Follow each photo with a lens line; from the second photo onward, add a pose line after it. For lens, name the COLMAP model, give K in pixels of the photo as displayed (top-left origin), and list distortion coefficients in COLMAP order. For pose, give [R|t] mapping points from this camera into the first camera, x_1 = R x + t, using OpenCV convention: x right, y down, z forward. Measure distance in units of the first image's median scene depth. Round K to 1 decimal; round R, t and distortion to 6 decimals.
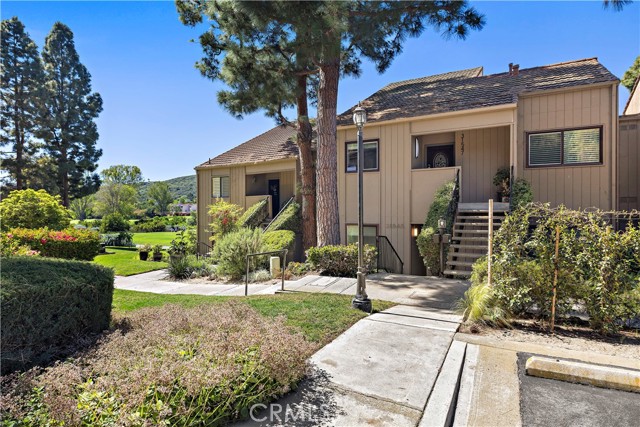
lens RADIAL K [[374.9, 0, 315.8], [0, 374.9, 212.9], [0, 0, 1]] dist [0.004301, 0.000572]
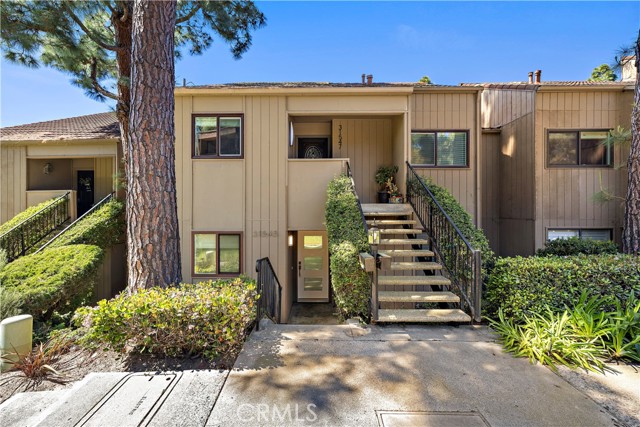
lens RADIAL K [[271.7, 0, 318.5], [0, 271.7, 212.1], [0, 0, 1]] dist [0.002821, 0.000072]
pose [[0.870885, 0.002229, 0.491482, 0.040570], [0.000778, 0.999982, -0.005913, -0.004806], [-0.491487, 0.005532, 0.870867, 0.508993]]
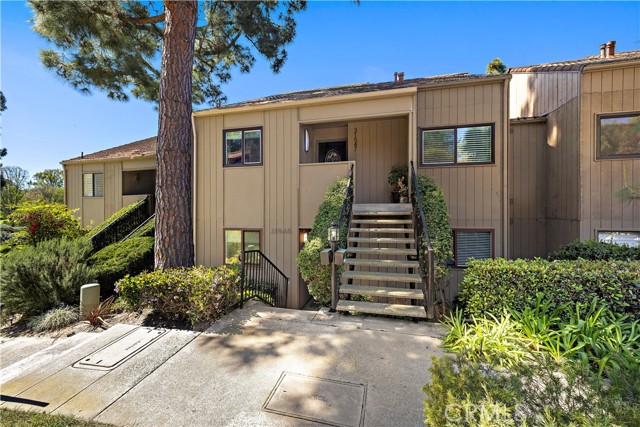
lens RADIAL K [[271.7, 0, 318.5], [0, 271.7, 212.1], [0, 0, 1]] dist [0.002821, 0.000072]
pose [[0.965108, -0.000757, 0.261853, 0.140841], [0.001035, 0.999999, -0.000922, -0.006848], [-0.261852, 0.001161, 0.965107, 0.413370]]
